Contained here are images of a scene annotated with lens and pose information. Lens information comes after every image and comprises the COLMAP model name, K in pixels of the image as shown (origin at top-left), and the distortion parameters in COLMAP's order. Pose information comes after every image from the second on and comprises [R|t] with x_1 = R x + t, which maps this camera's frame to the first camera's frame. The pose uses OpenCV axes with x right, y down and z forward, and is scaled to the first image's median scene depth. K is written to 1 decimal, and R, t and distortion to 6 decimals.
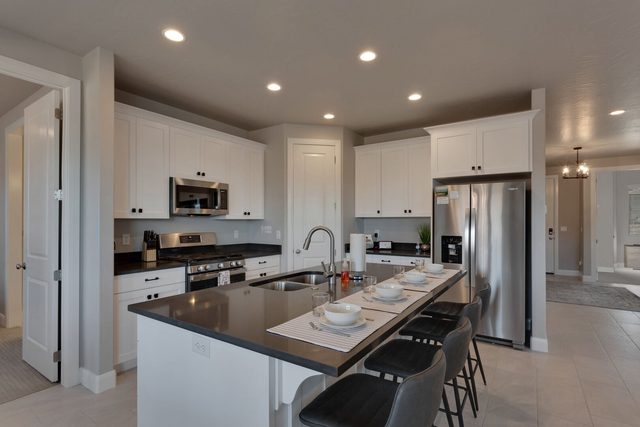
lens RADIAL K [[310.2, 0, 320.6], [0, 310.2, 216.3], [0, 0, 1]] dist [0.005501, 0.001319]
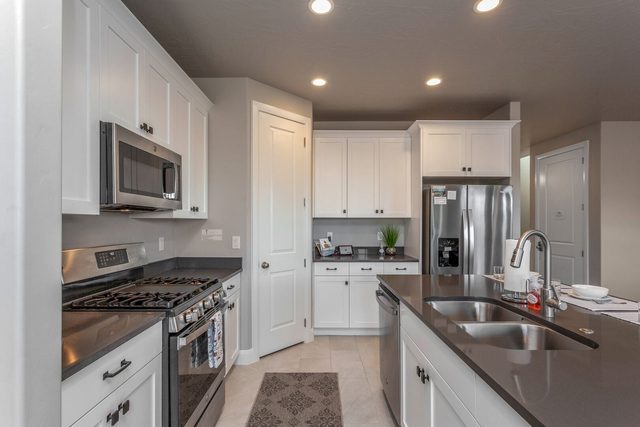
lens RADIAL K [[310.2, 0, 319.8], [0, 310.2, 220.1], [0, 0, 1]] dist [0.005501, 0.001319]
pose [[0.835334, 0.006698, 0.549702, -0.355552], [-0.011570, 0.999918, 0.005398, 0.006078], [-0.549621, -0.010869, 0.835344, 0.346096]]
